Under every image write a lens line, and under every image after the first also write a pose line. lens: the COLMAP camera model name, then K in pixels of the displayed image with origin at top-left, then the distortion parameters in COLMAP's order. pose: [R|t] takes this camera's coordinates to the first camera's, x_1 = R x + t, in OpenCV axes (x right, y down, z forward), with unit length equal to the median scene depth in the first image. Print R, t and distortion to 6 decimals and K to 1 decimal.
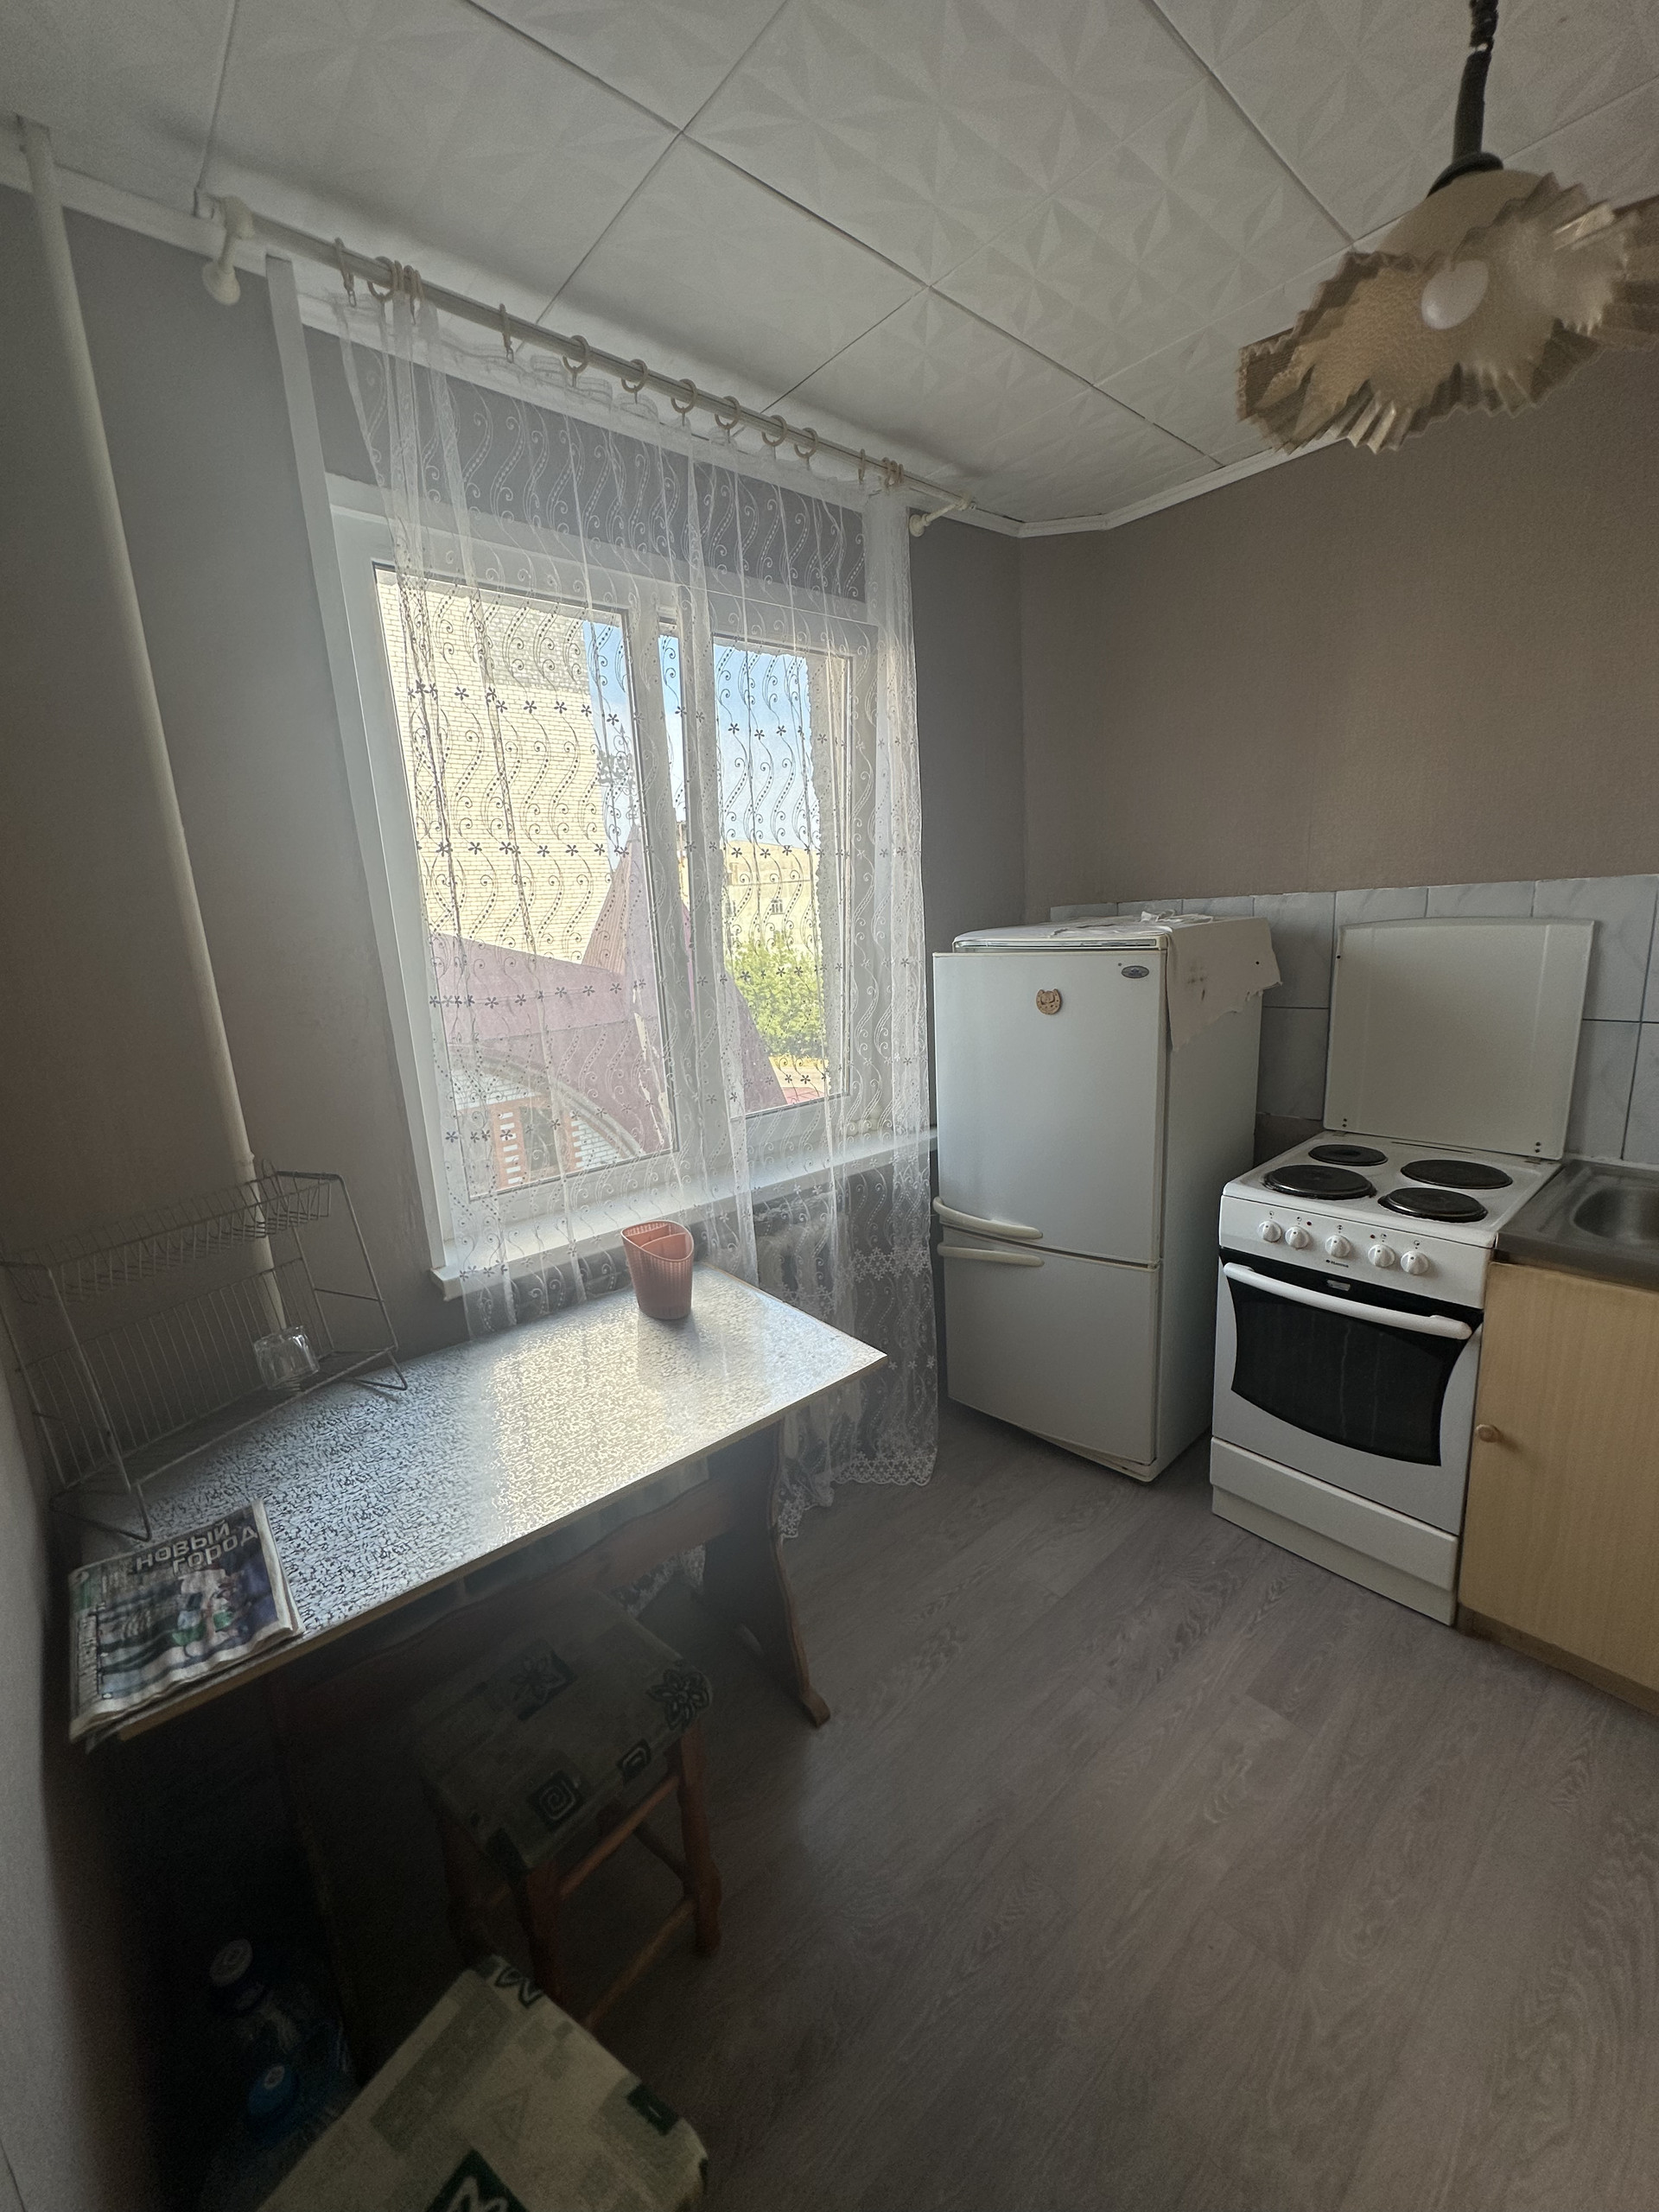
lens RADIAL K [[871.4, 0, 829.5], [0, 871.4, 1106.0], [0, 0, 1]] dist [0.001426, -0.001747]
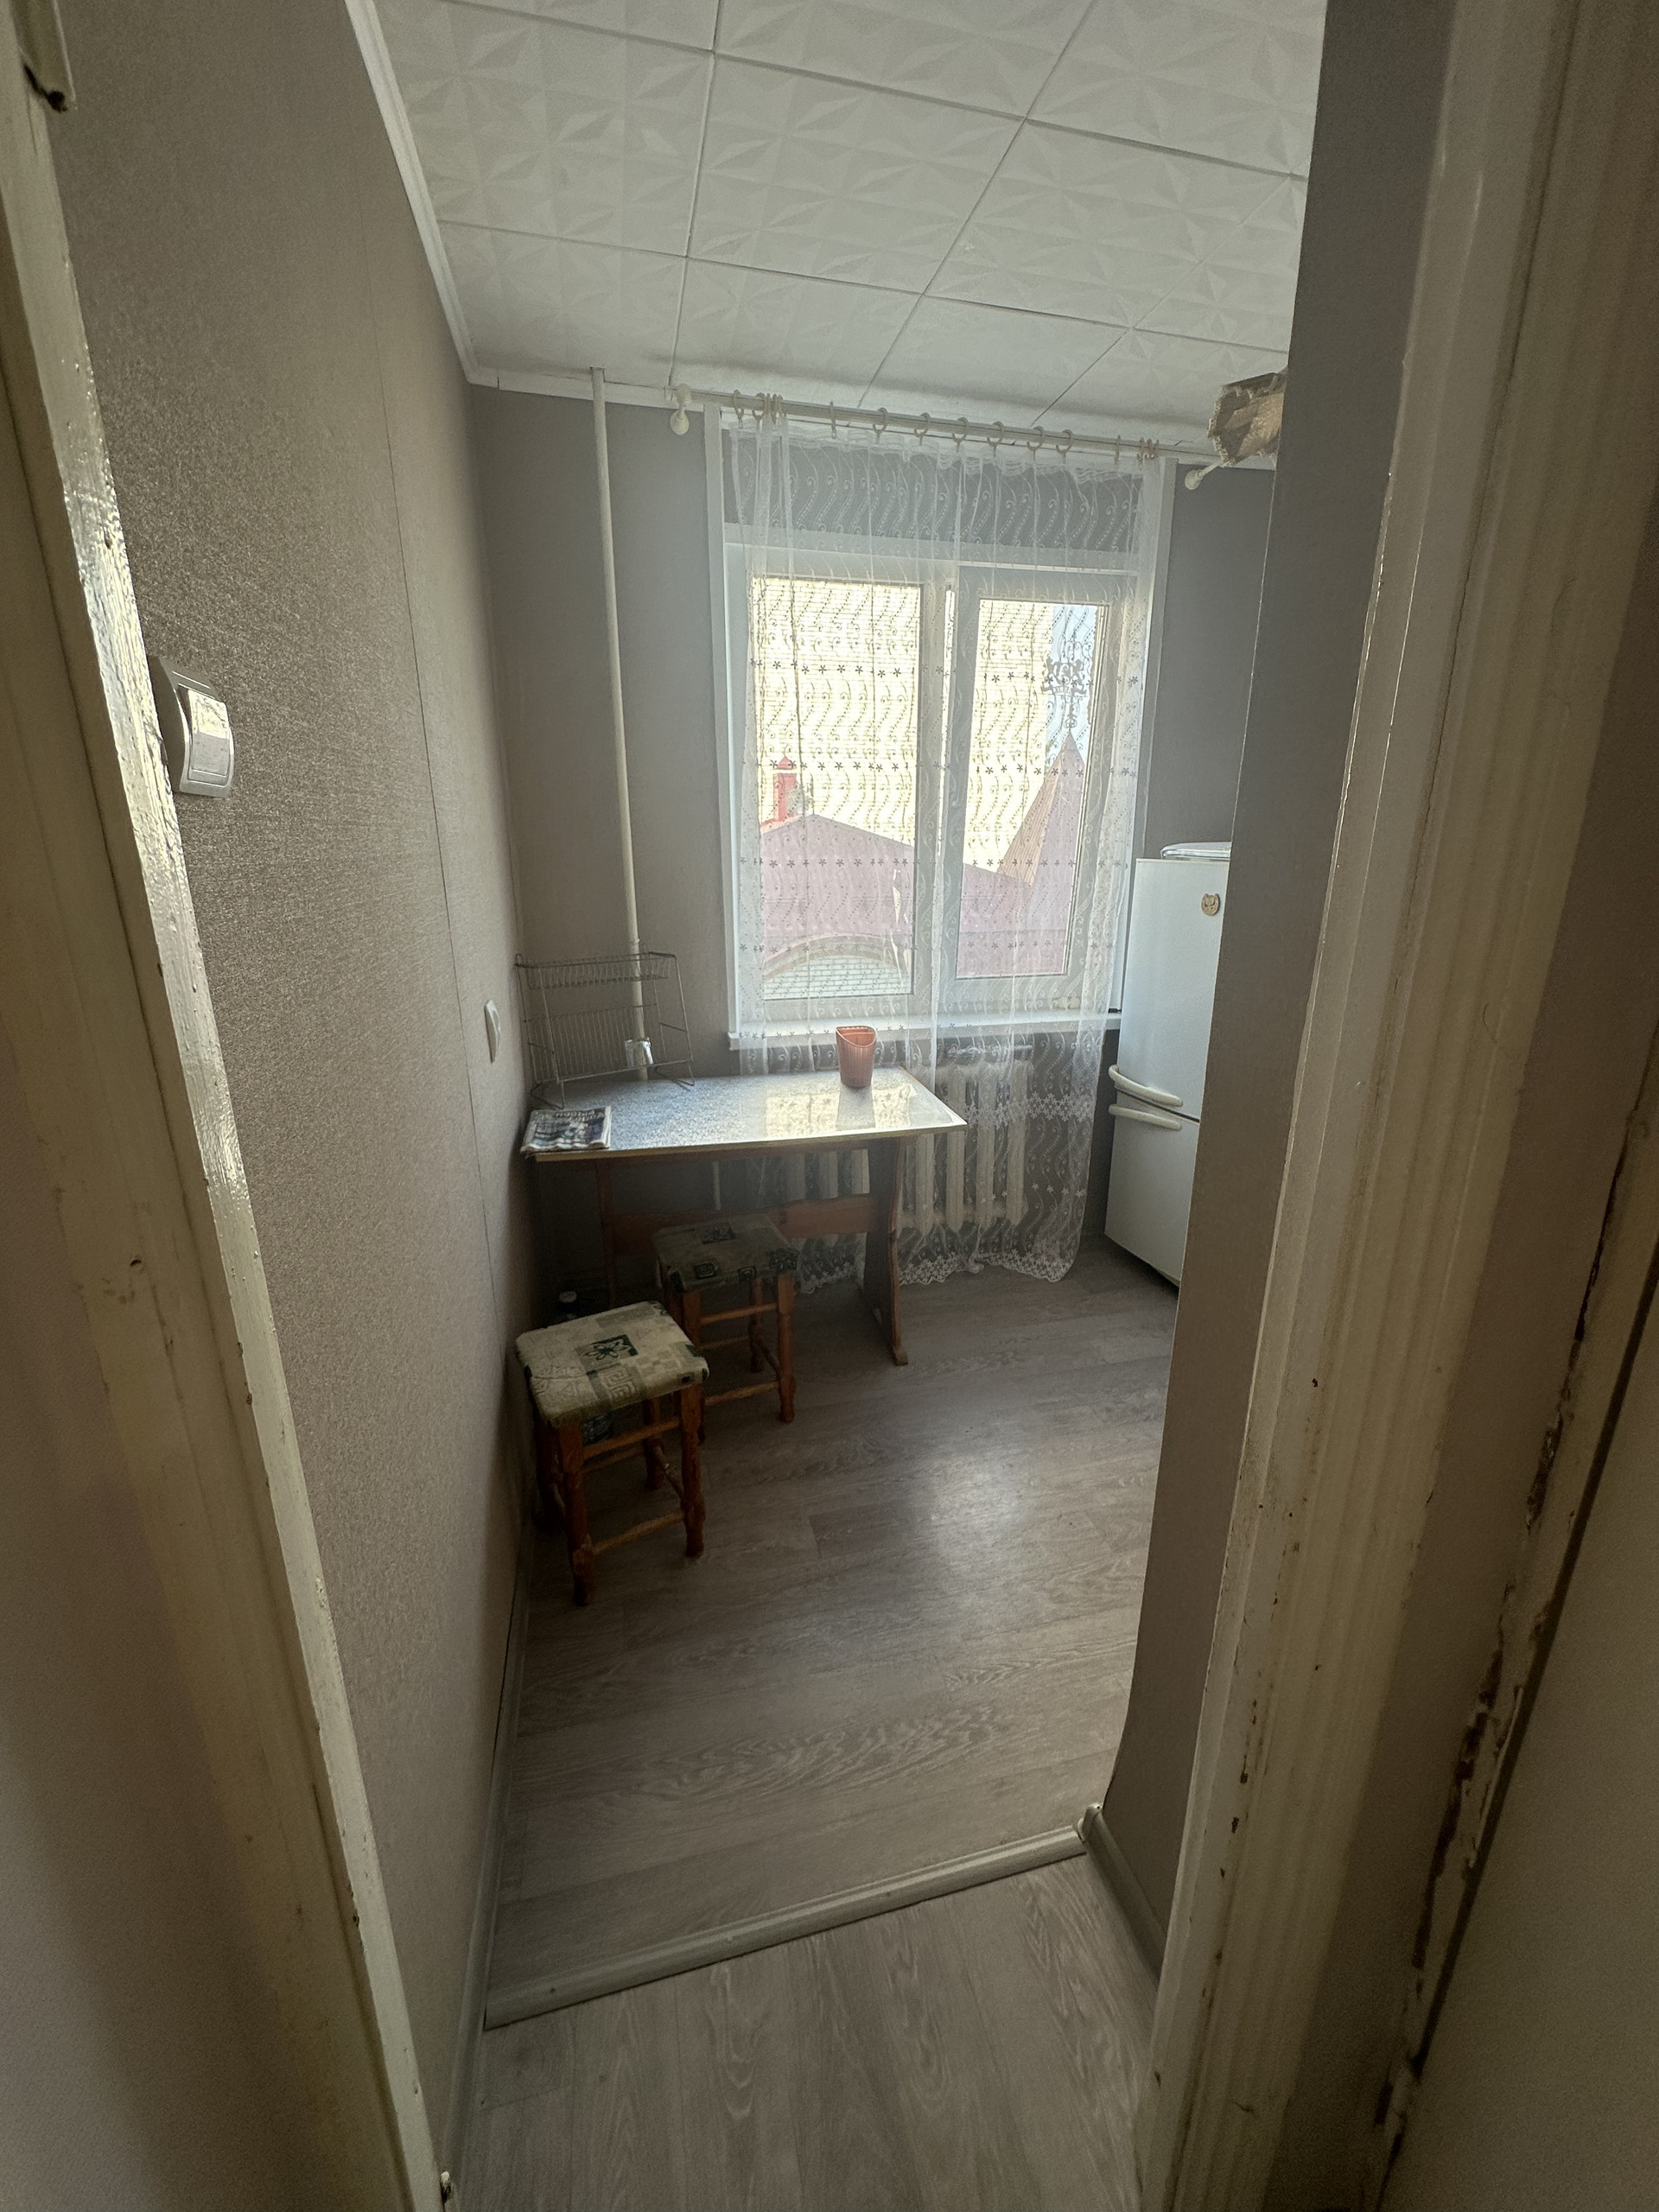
lens RADIAL K [[884.2, 0, 837.6], [0, 884.2, 1101.8], [0, 0, 1]] dist [0.000020, -0.000036]
pose [[0.887931, 0.180866, -0.422926, 0.444323], [-0.143170, 0.982449, 0.119564, 0.090305], [0.437129, -0.045614, 0.898242, -0.389411]]
